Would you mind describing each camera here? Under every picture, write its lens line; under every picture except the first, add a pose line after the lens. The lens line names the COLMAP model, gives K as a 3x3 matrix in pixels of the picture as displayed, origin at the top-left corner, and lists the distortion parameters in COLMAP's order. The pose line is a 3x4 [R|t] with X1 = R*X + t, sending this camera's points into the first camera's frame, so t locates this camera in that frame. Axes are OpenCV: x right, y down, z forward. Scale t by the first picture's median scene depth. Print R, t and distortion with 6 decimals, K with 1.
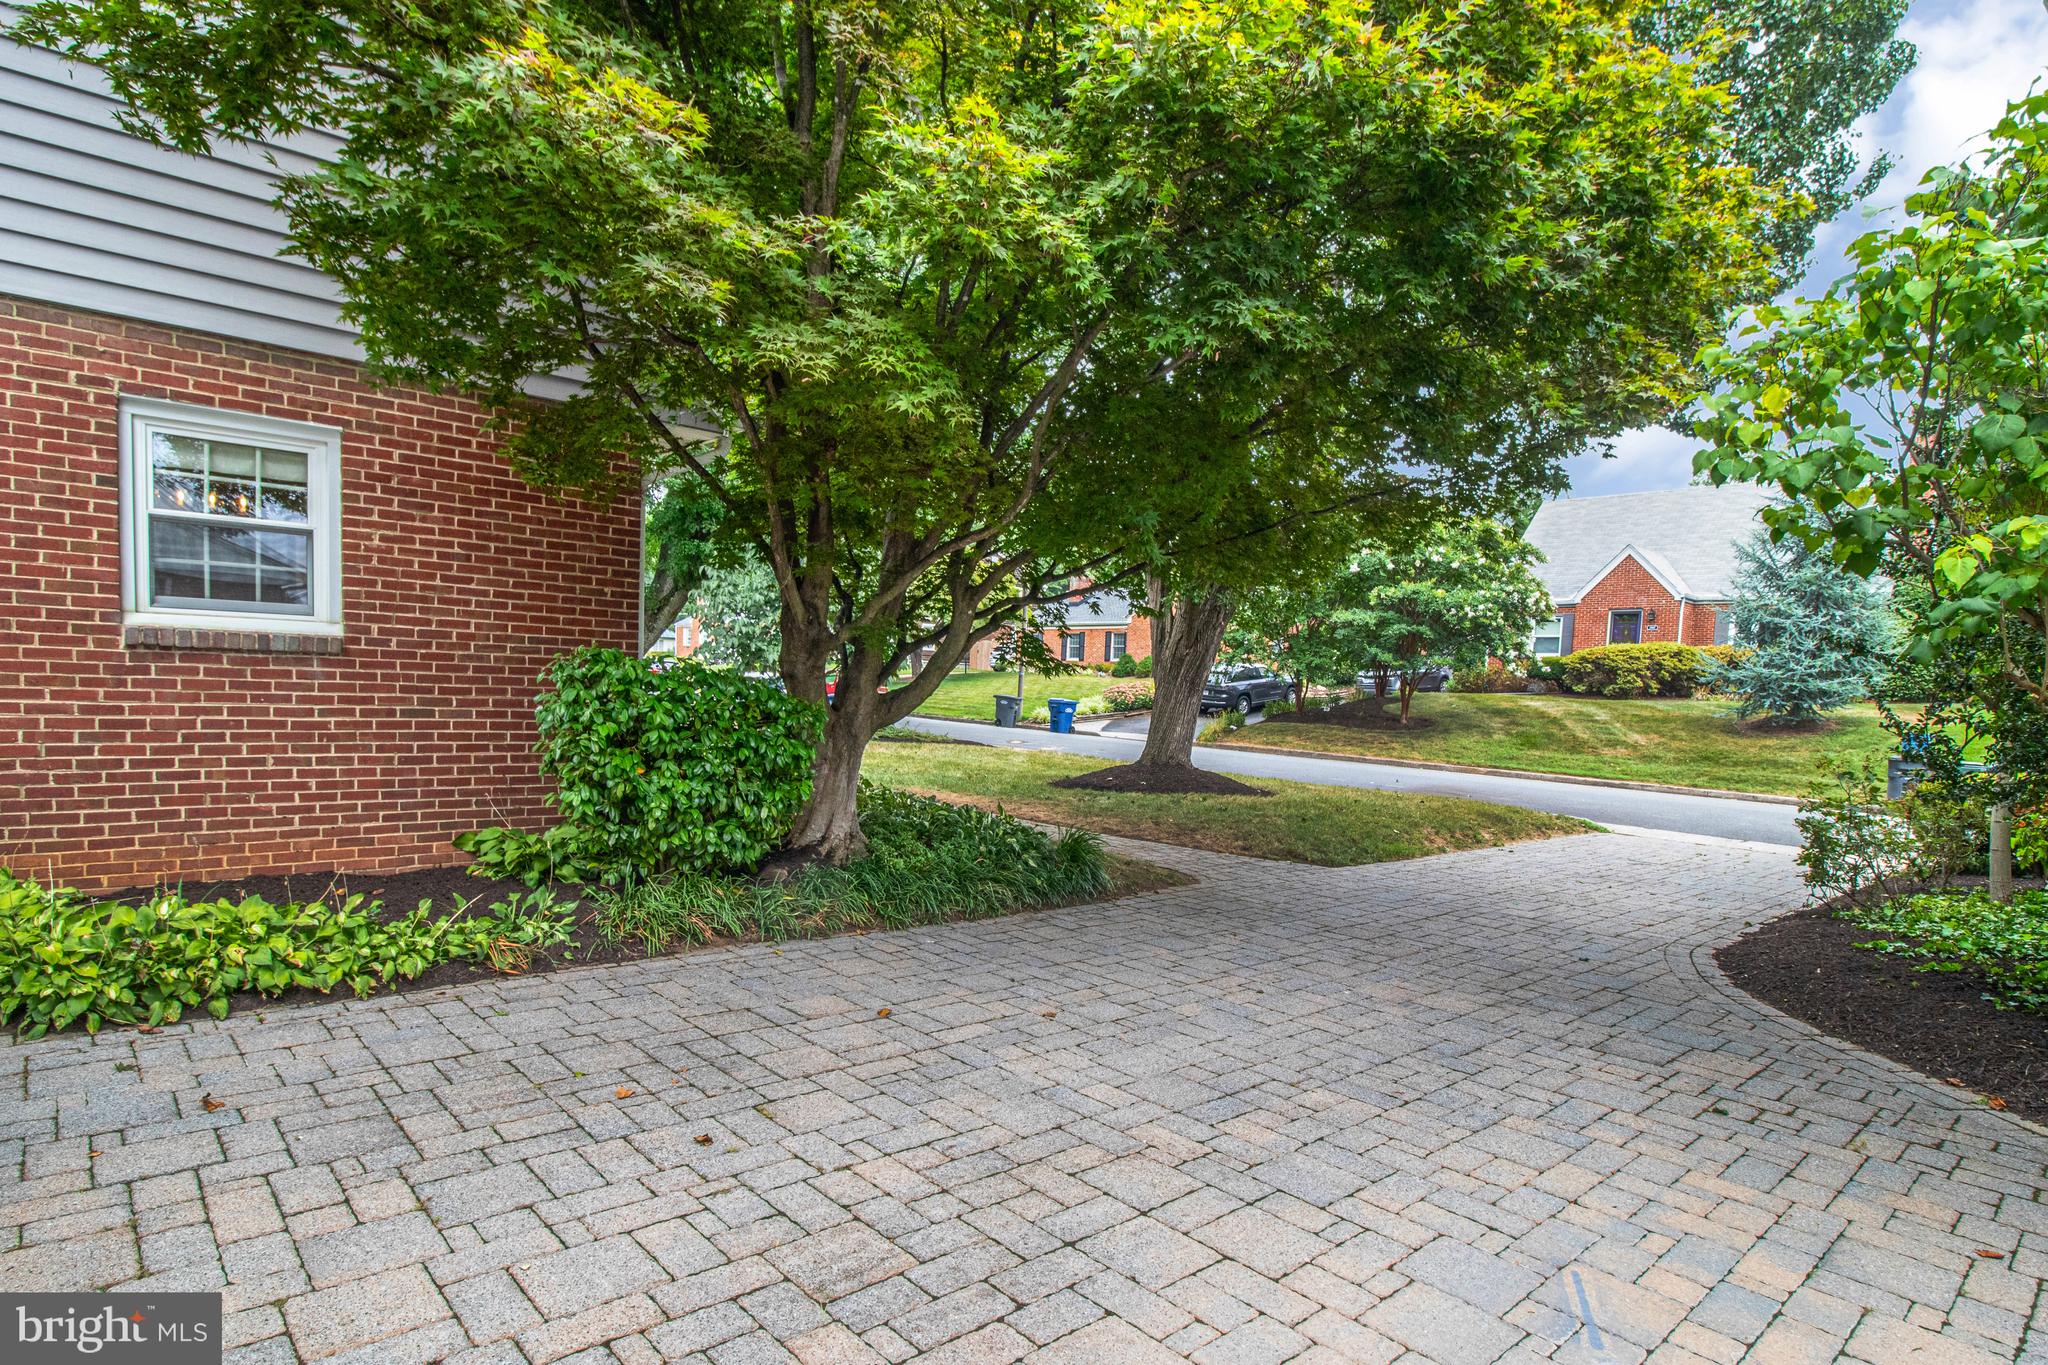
lens RADIAL K [[1117.5, 0, 1024.0], [0, 1117.5, 682.5], [0, 0, 1]] dist [-0.000958, -0.000363]
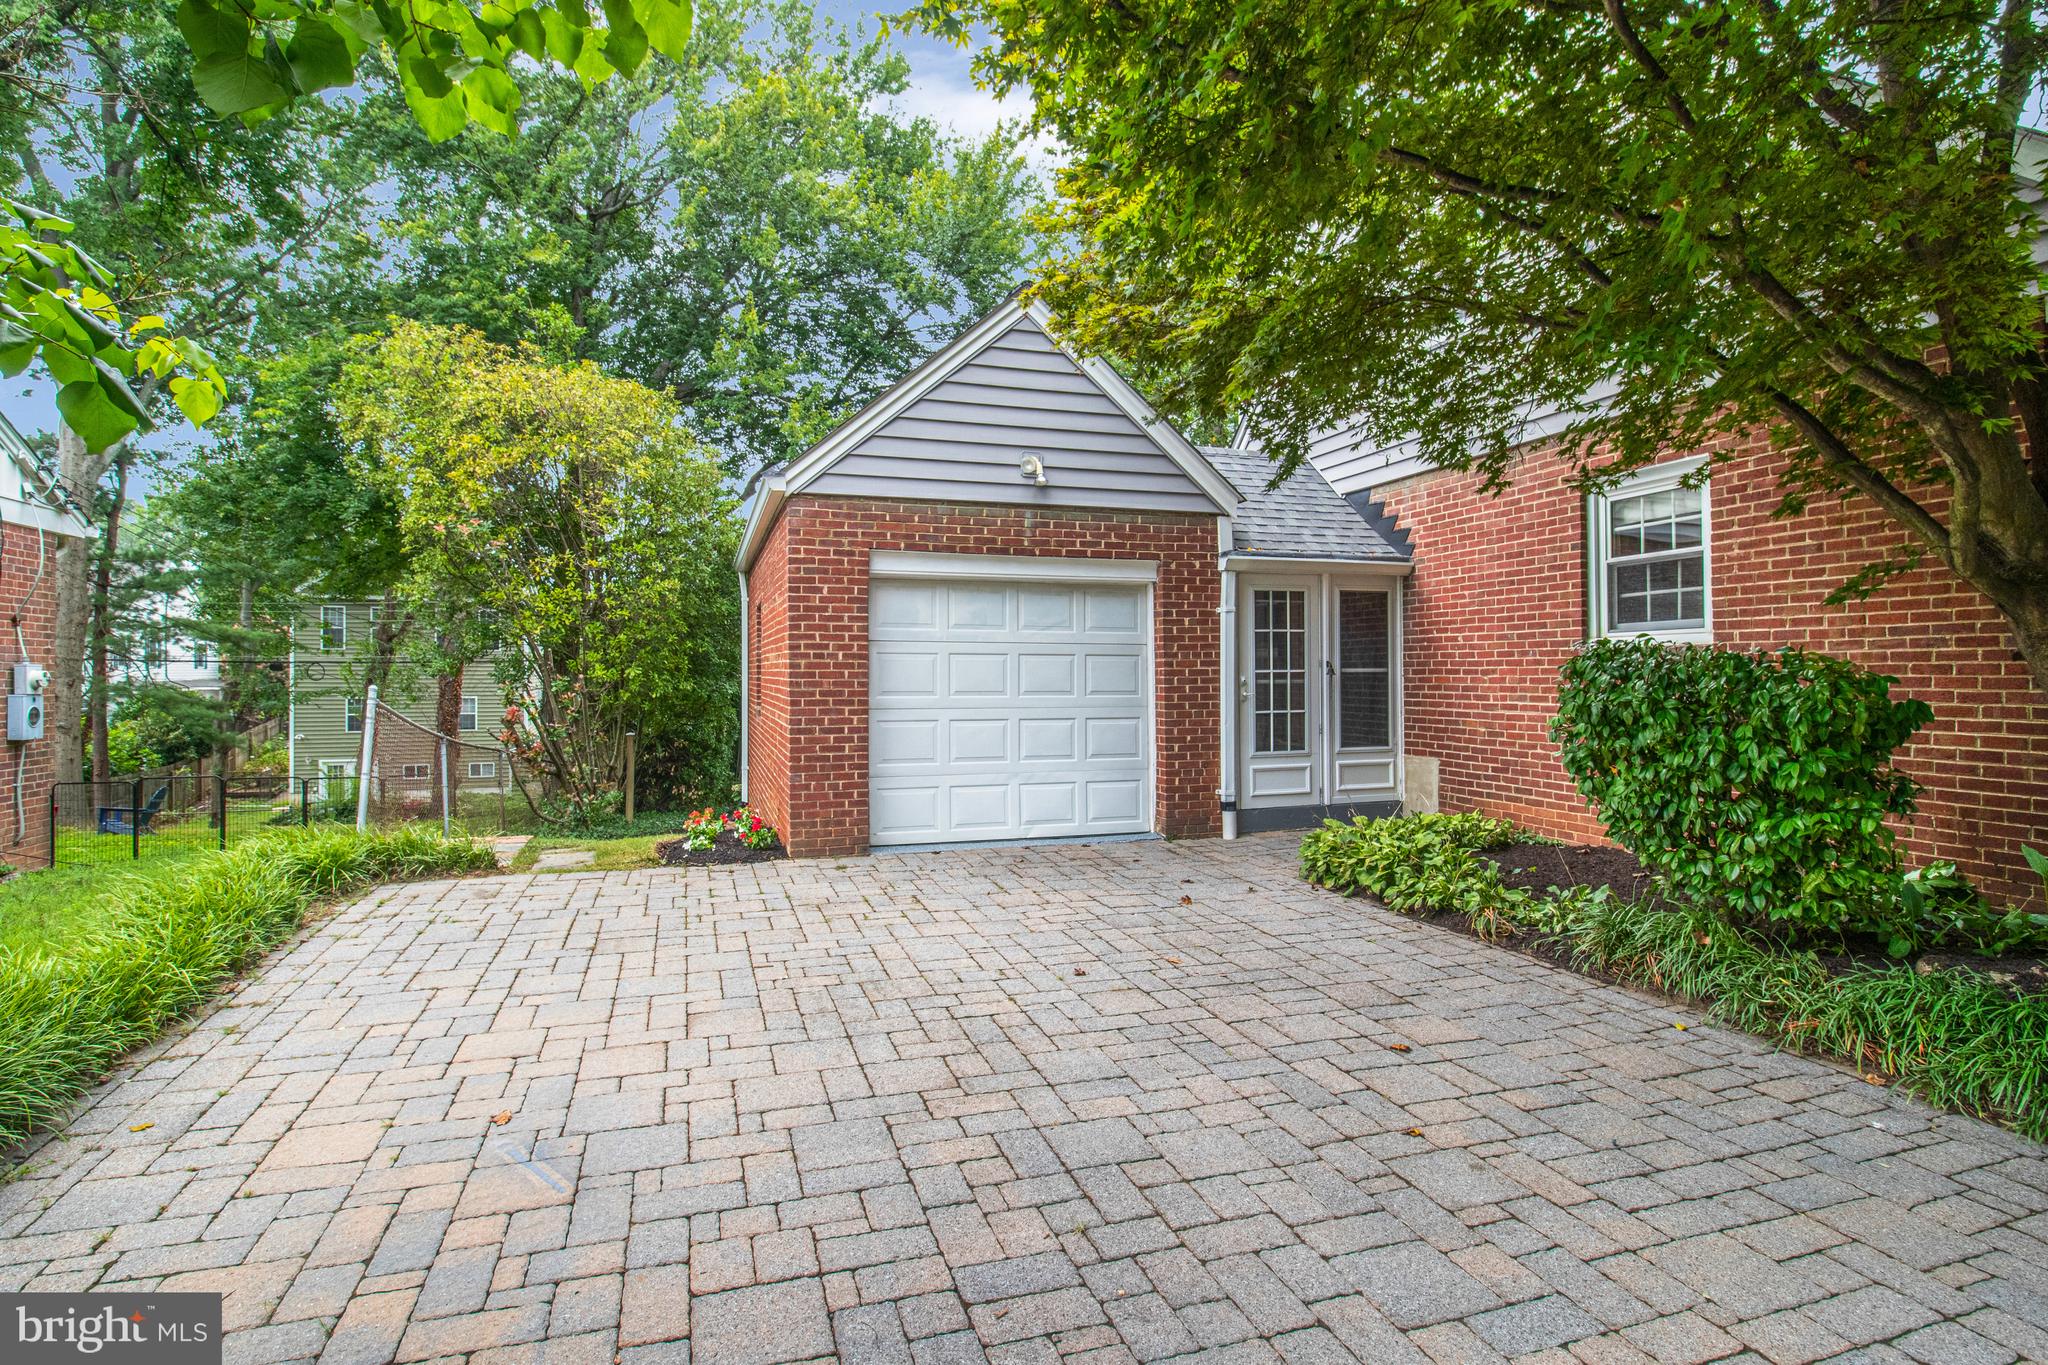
lens RADIAL K [[1028.5, 0, 1026.0], [0, 1028.5, 641.0], [0, 0, 1]] dist [-0.000495, -0.000144]
pose [[-0.410142, -0.071799, -0.909191, 0.829734], [-0.014746, 0.997288, -0.072104, 0.053746], [0.911902, -0.016166, -0.410089, 1.216211]]
